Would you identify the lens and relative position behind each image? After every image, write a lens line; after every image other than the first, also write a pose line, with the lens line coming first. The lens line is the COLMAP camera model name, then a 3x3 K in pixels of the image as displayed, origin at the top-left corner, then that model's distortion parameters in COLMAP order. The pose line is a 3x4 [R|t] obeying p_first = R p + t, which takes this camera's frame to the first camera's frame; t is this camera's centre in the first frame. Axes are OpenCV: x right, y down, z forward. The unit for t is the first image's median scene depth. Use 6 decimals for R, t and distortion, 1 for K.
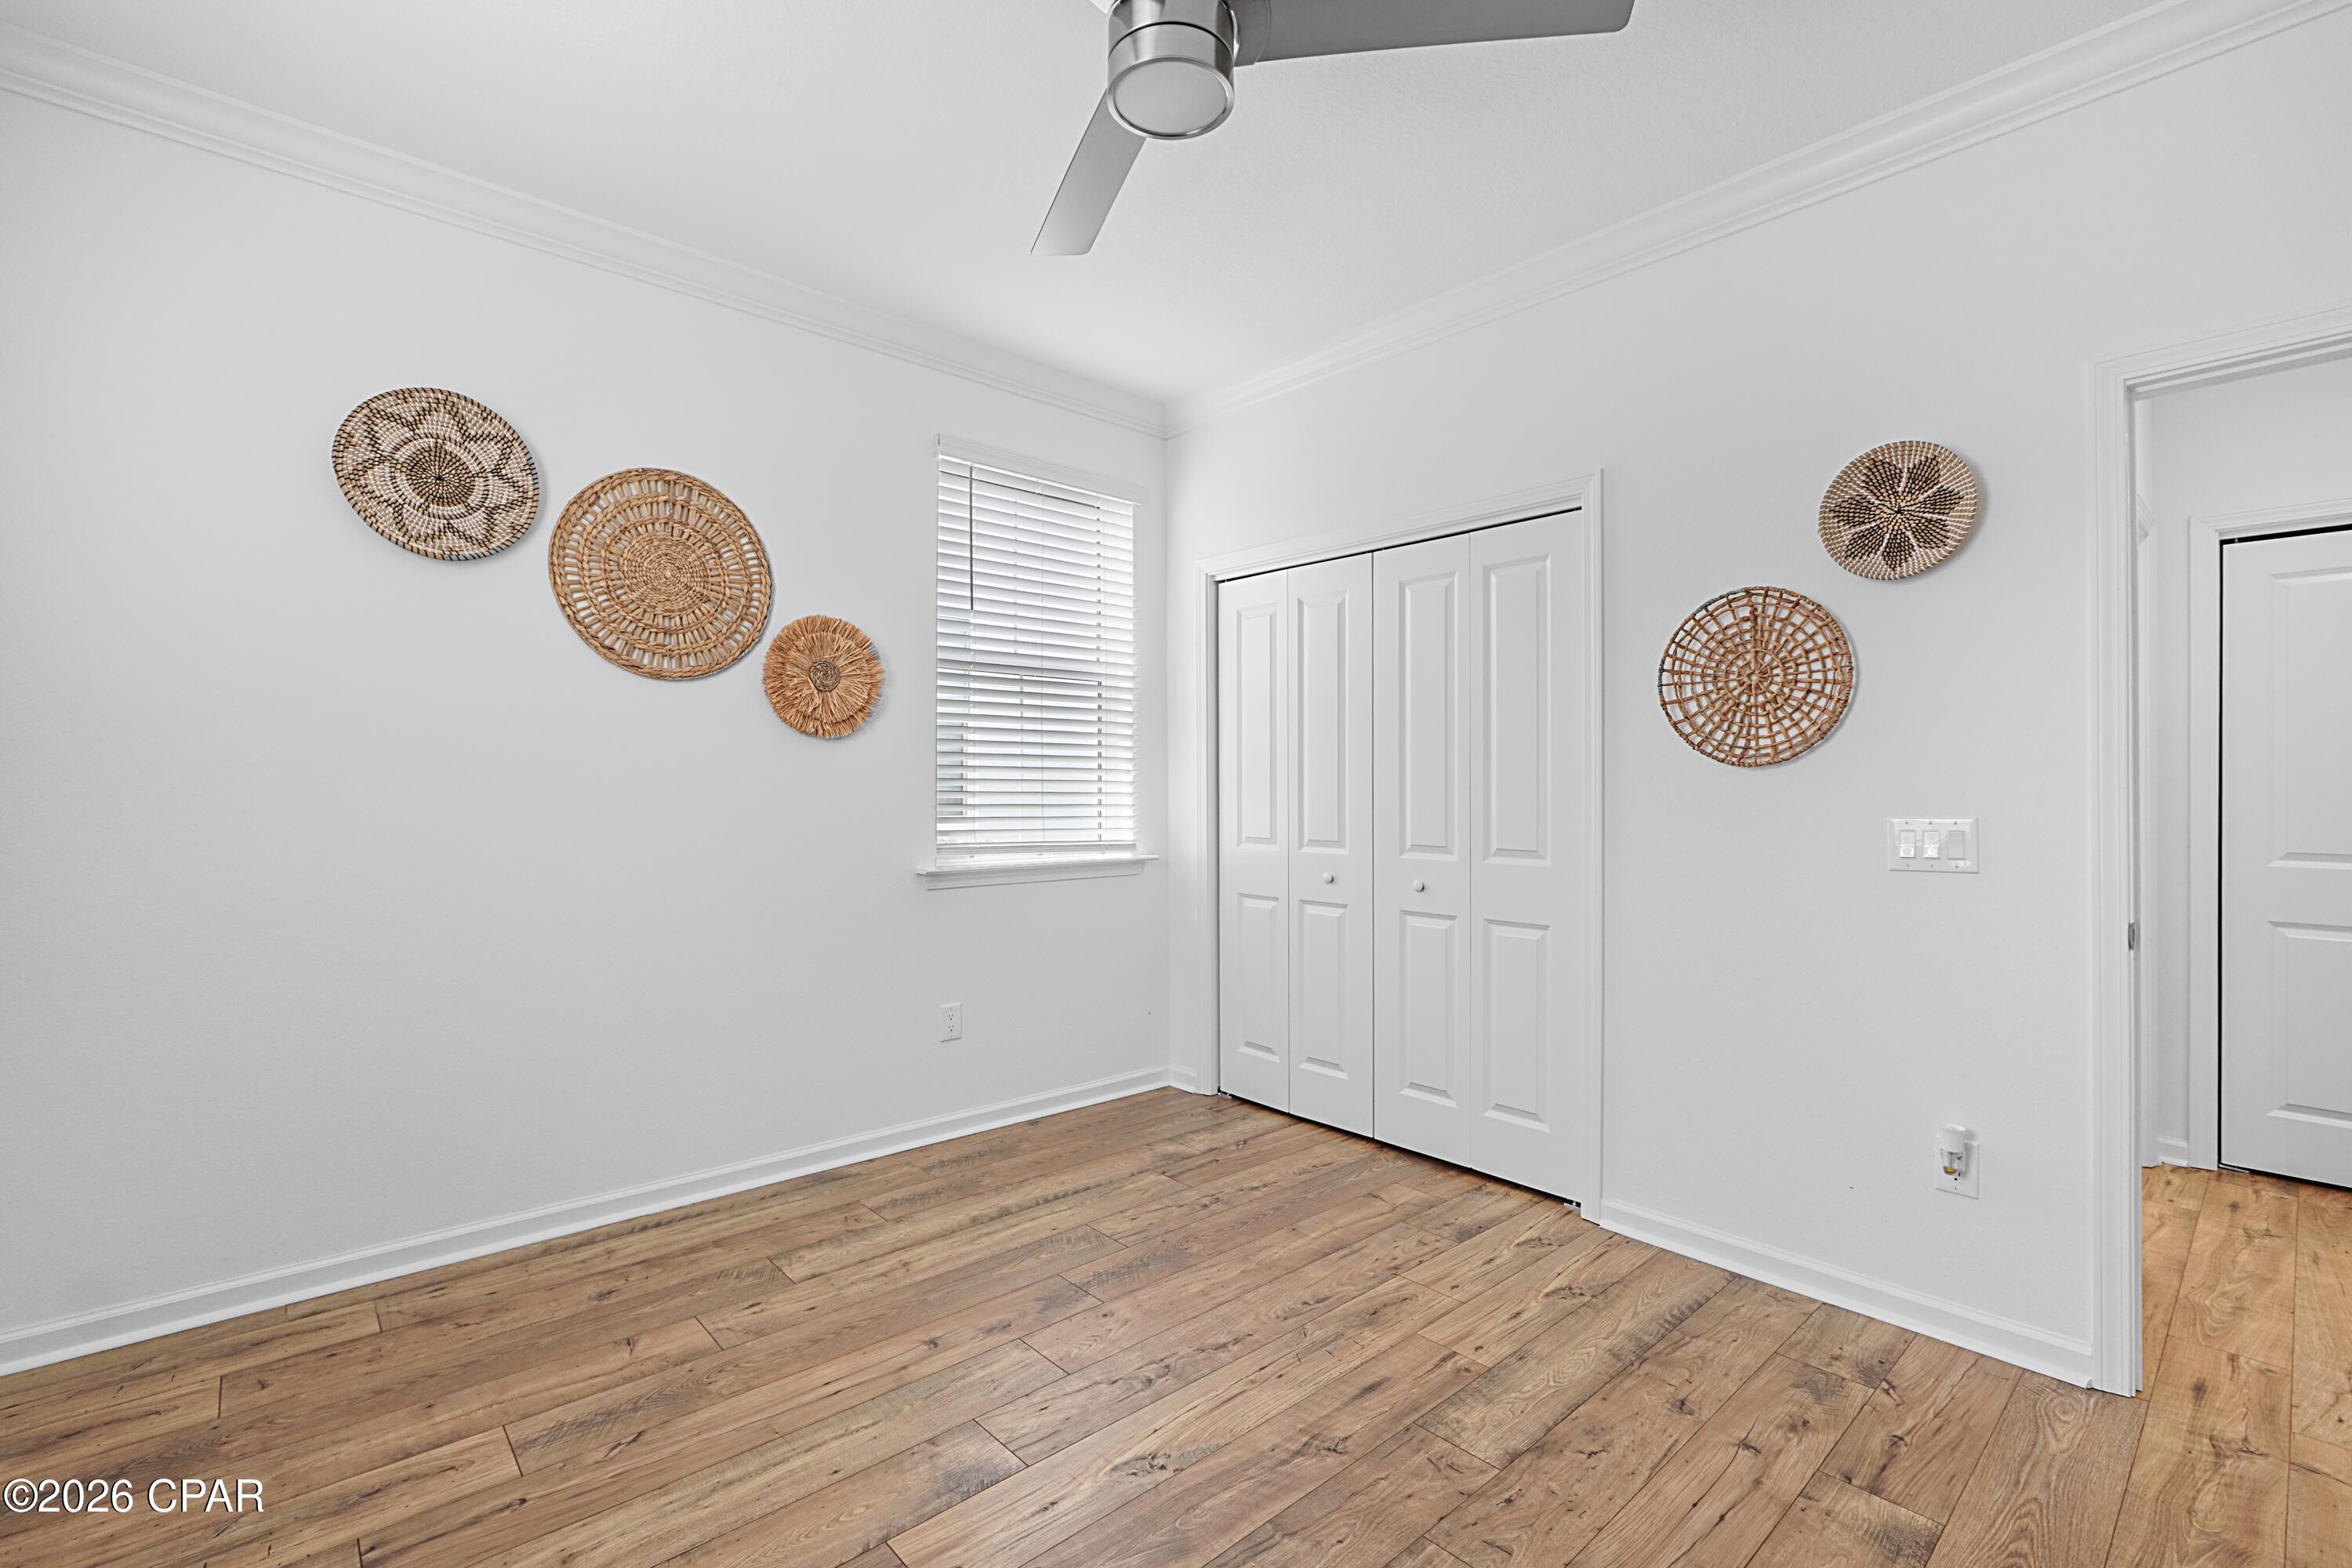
lens RADIAL K [[1039.5, 0, 1211.2], [0, 1039.5, 797.6], [0, 0, 1]] dist [-0.017945, 0.006562]
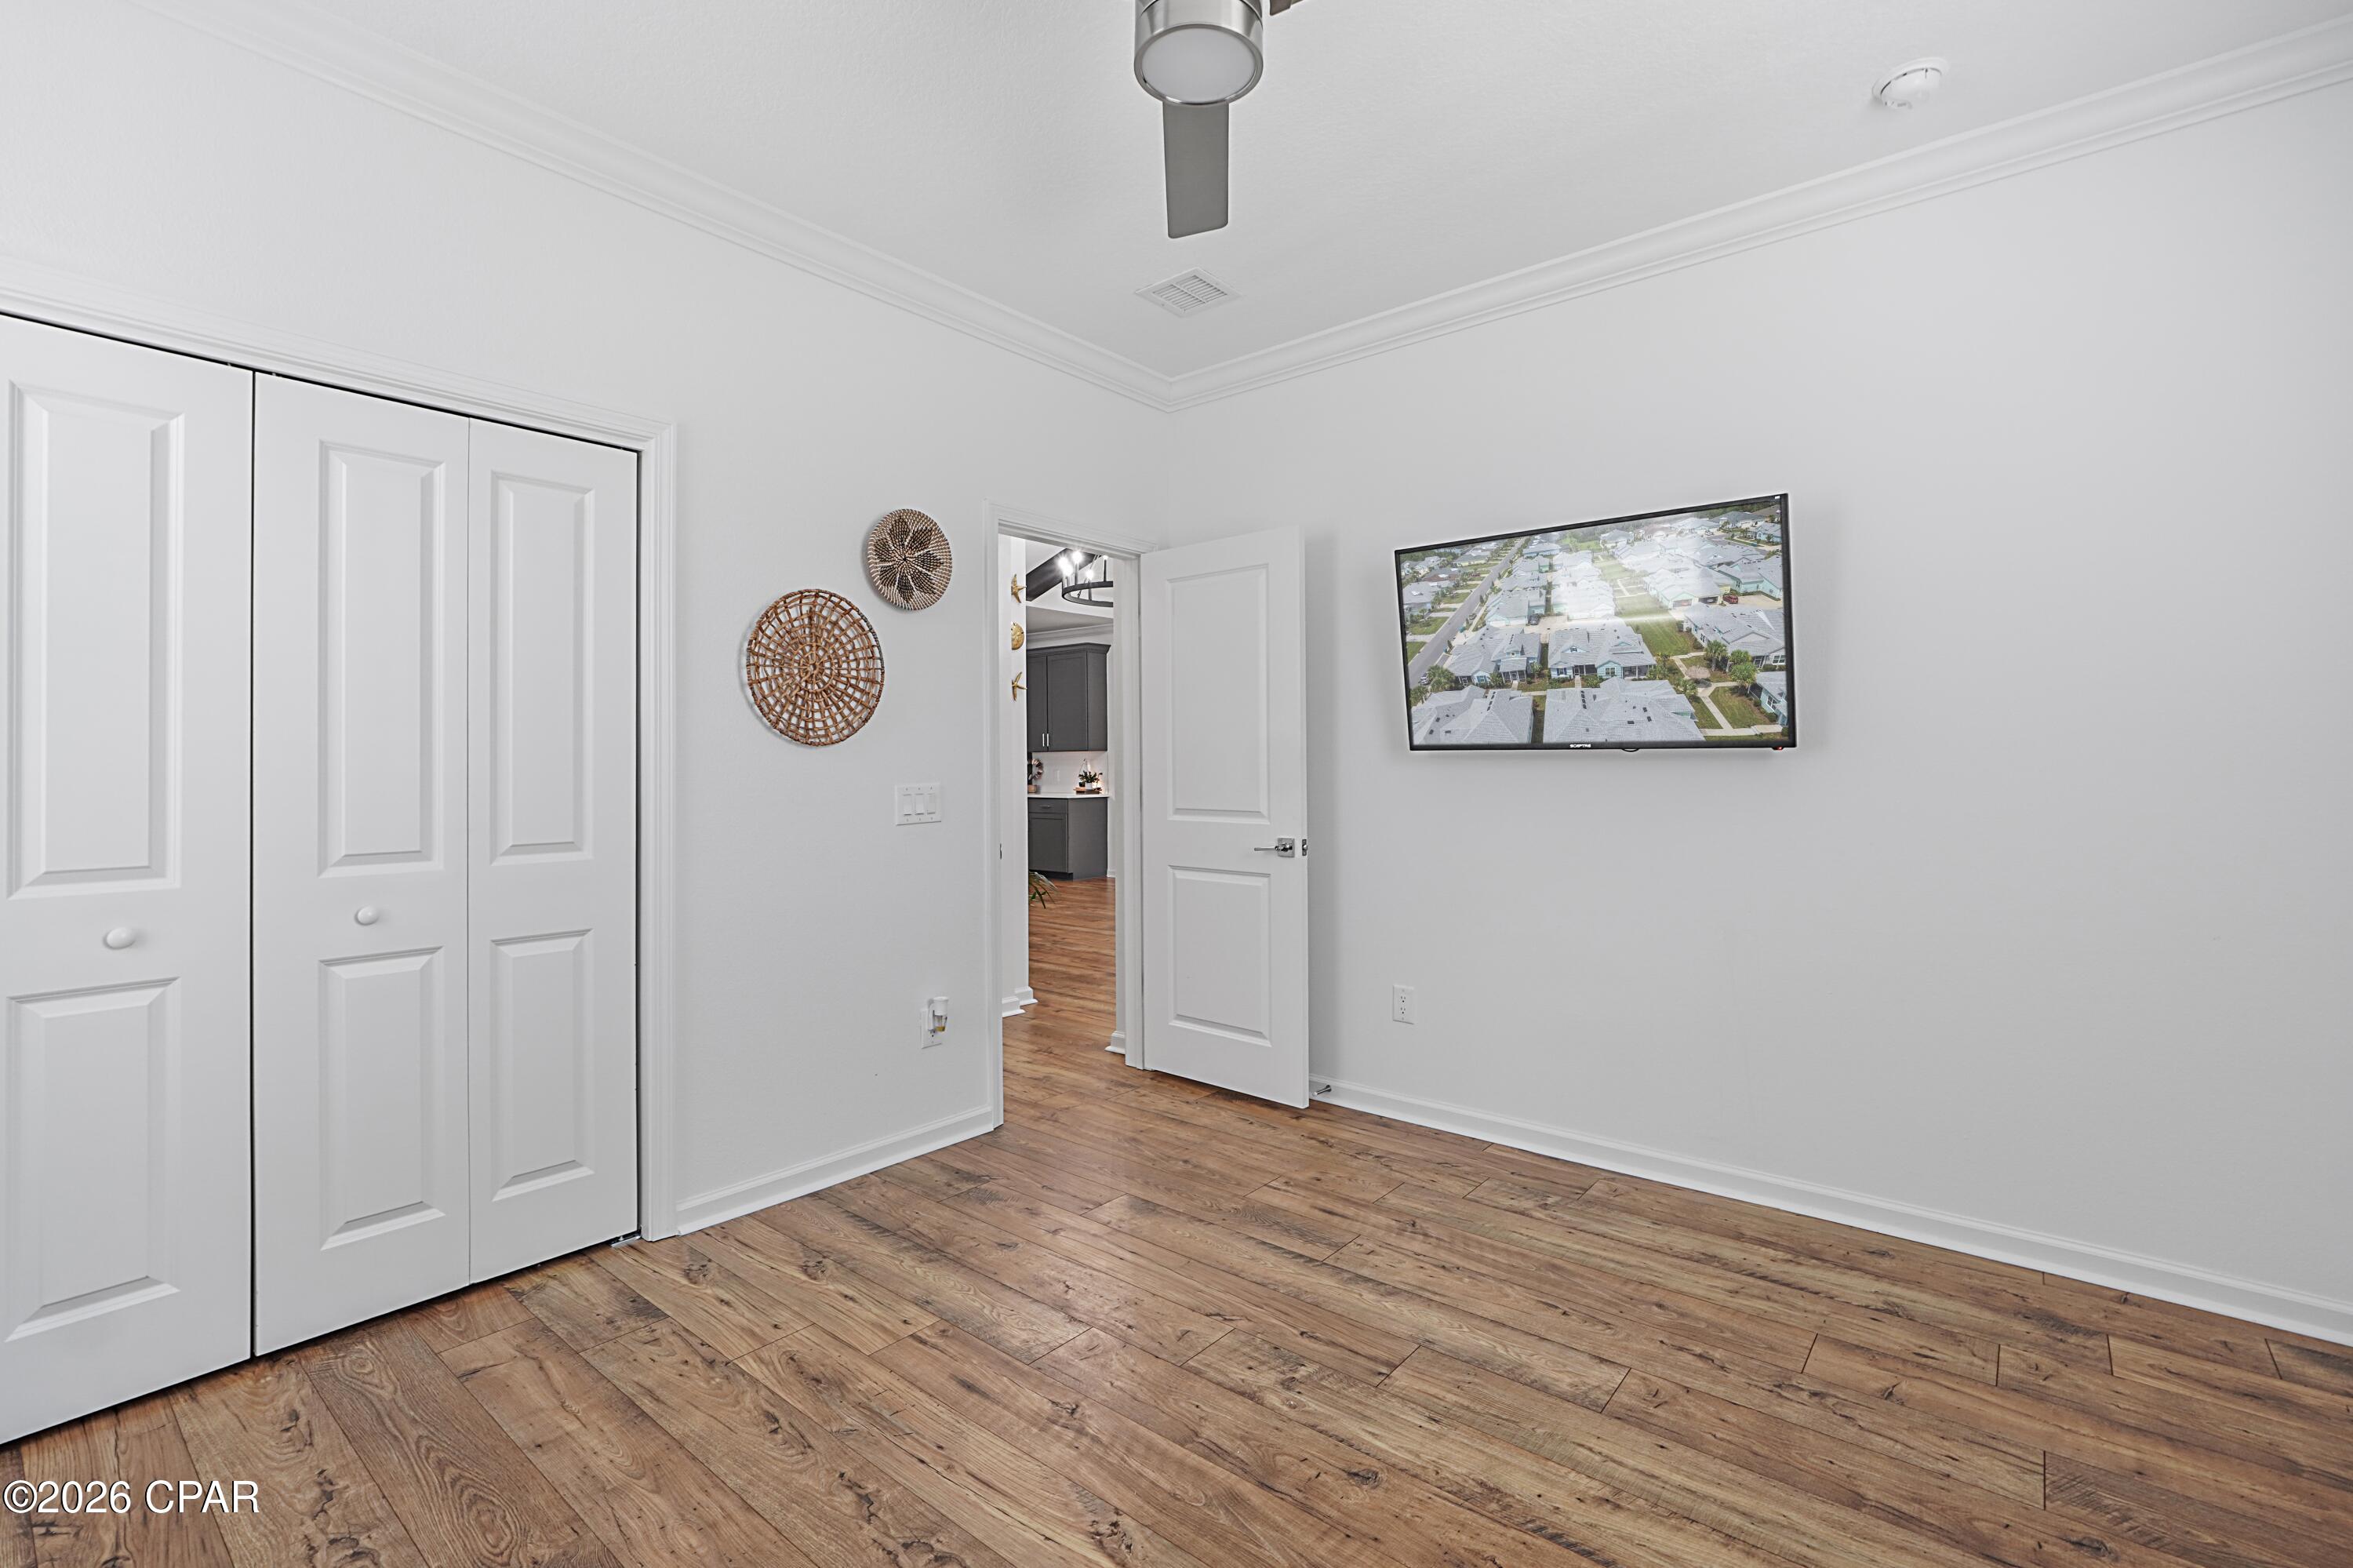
lens RADIAL K [[1040.0, 0, 1164.2], [0, 1040.0, 776.7], [0, 0, 1]] dist [-0.017945, 0.006562]
pose [[-0.118678, -0.019284, 0.992746, -0.692090], [0.008960, 0.999750, 0.020491, -0.016530], [-0.992892, 0.011327, -0.118475, 0.783058]]
